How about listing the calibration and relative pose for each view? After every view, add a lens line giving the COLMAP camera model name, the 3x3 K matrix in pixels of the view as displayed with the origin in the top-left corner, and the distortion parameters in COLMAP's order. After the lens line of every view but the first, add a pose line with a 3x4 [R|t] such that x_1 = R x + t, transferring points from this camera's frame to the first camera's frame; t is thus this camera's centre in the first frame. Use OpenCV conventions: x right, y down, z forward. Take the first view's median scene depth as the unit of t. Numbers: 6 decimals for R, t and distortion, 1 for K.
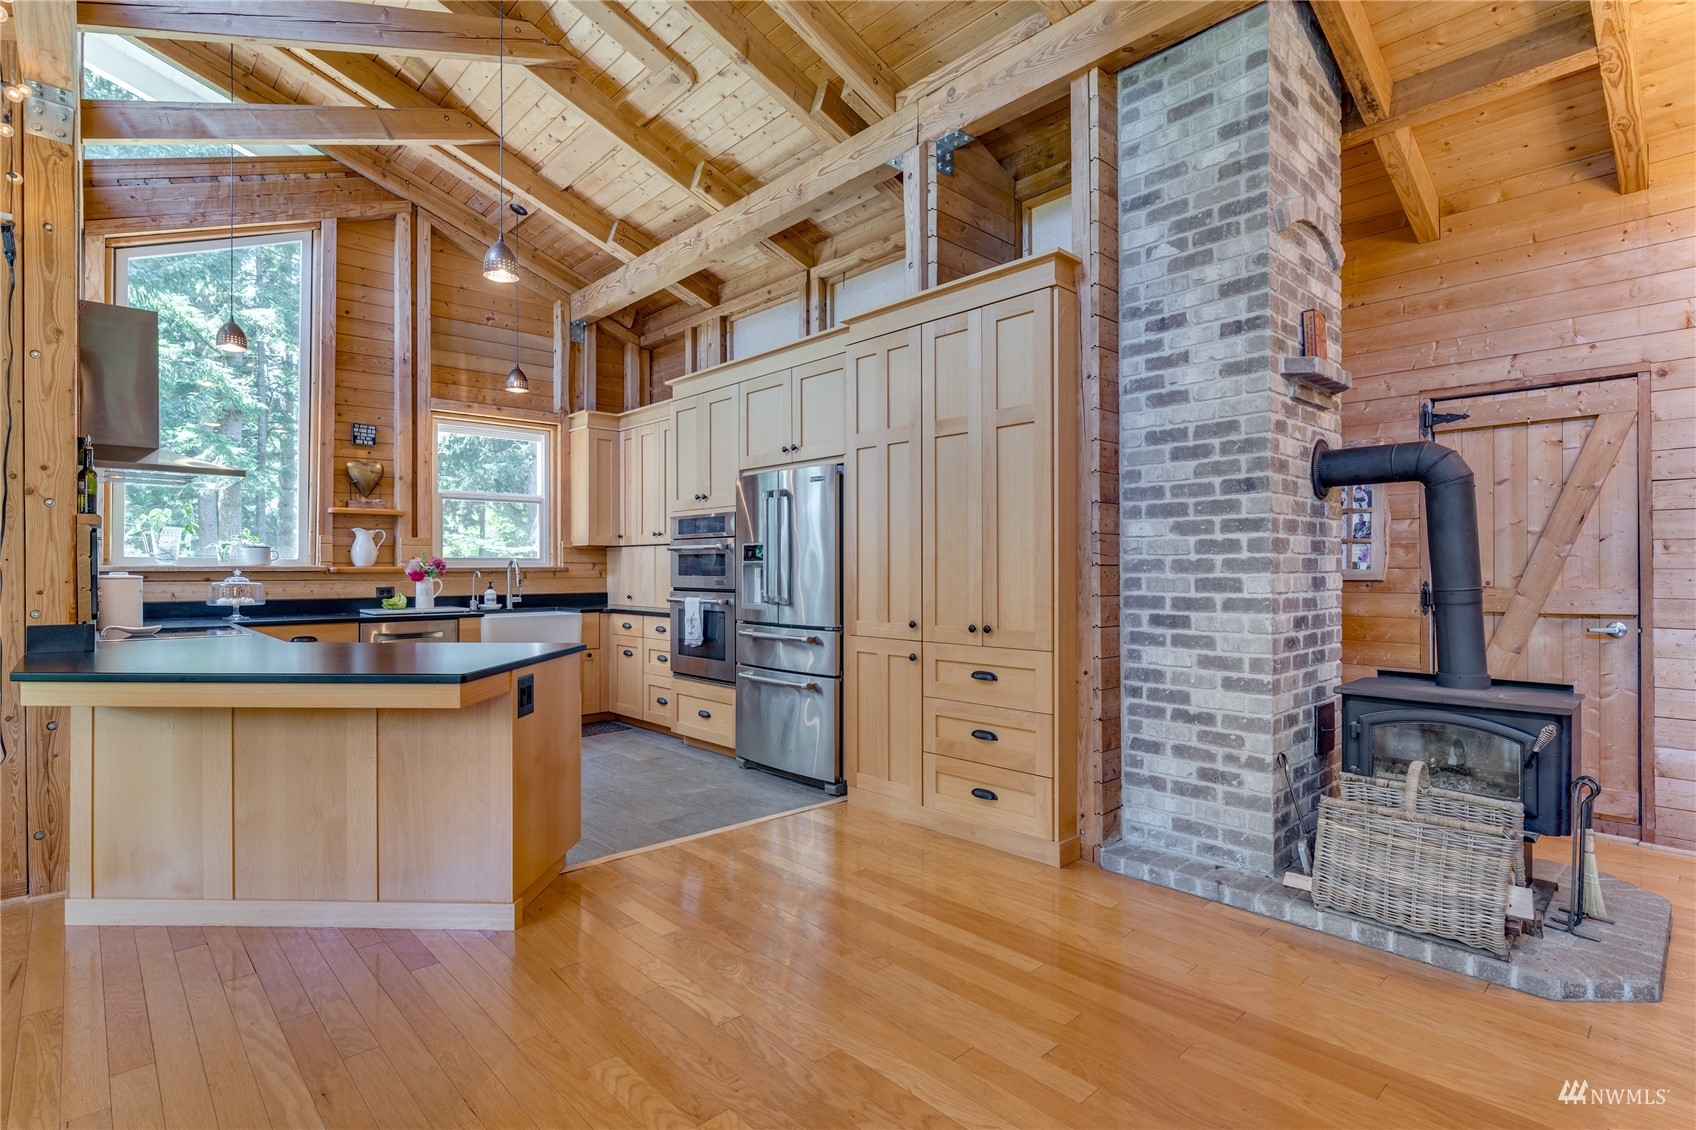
lens RADIAL K [[803.5, 0, 817.3], [0, 803.5, 567.3], [0, 0, 1]] dist [-0.003379, 0.000676]
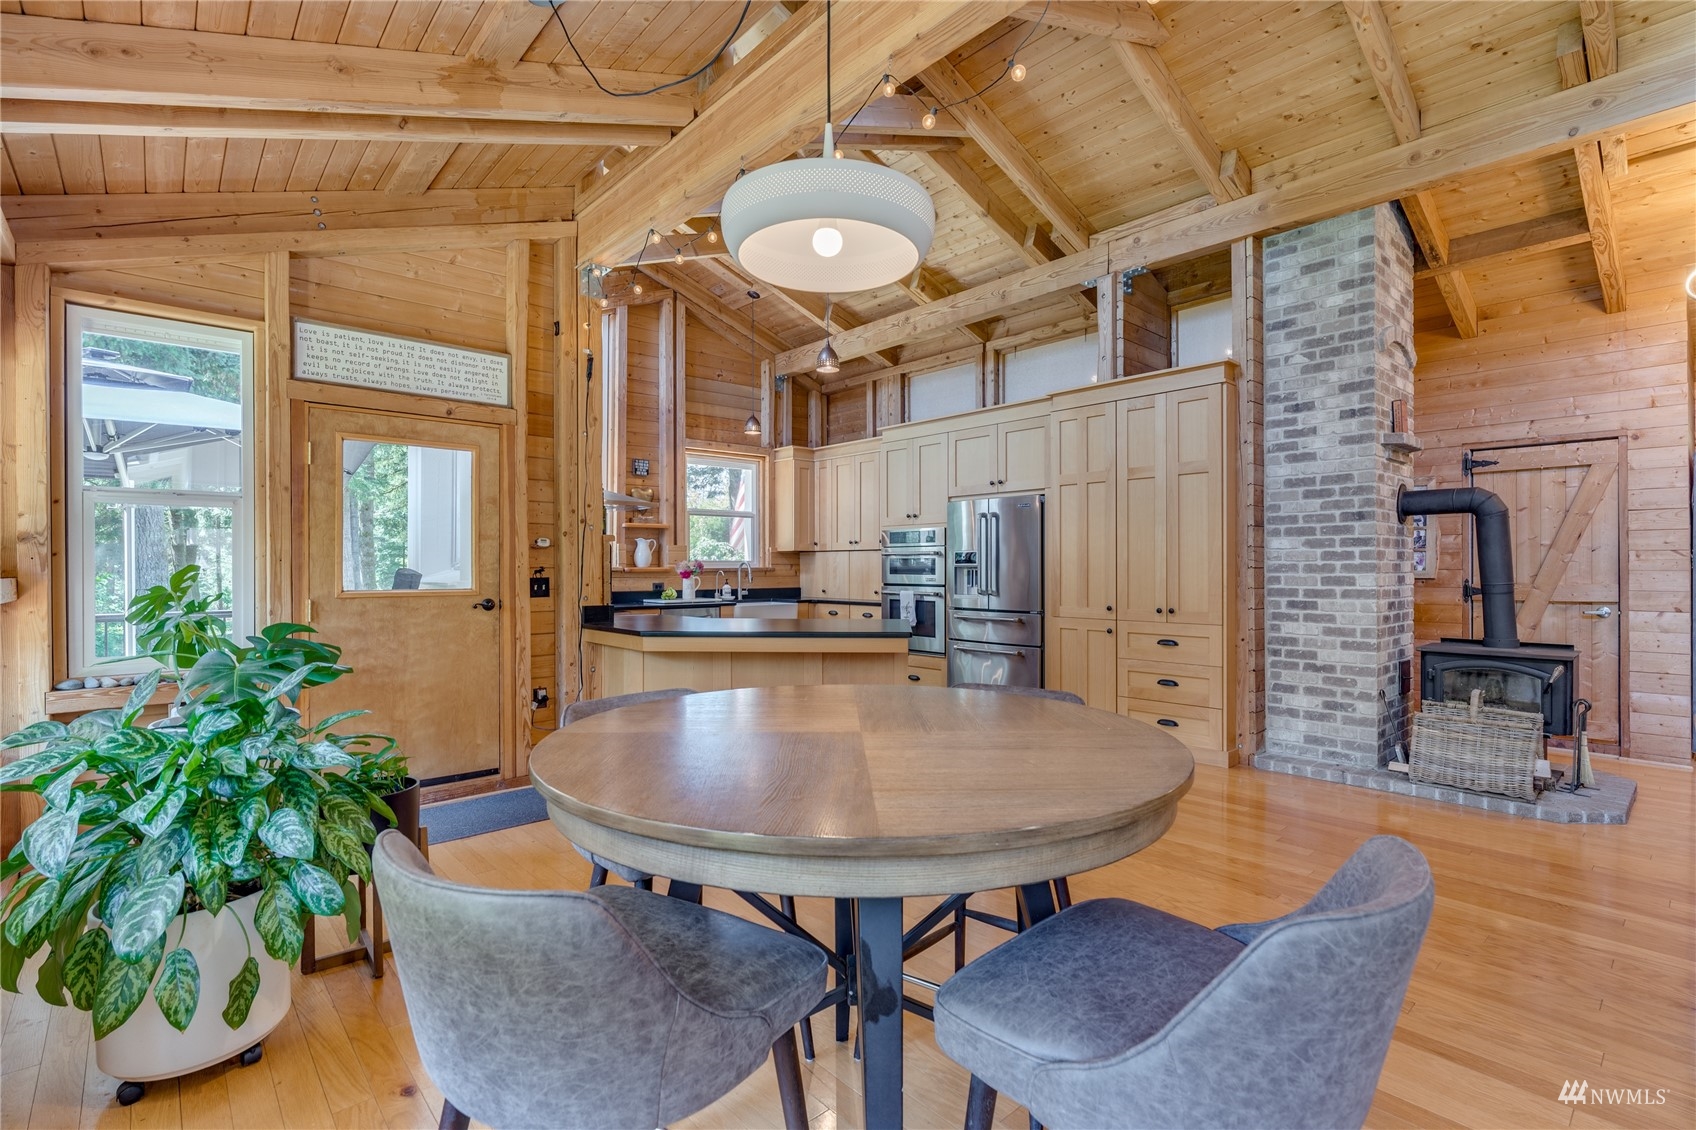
lens RADIAL K [[803.5, 0, 786.9], [0, 803.5, 566.4], [0, 0, 1]] dist [-0.003379, 0.000676]
pose [[0.999849, 0.000434, -0.017391, -0.469521], [-0.000424, 1.000000, 0.000577, -0.005538], [0.017391, -0.000569, 0.999849, -0.490259]]
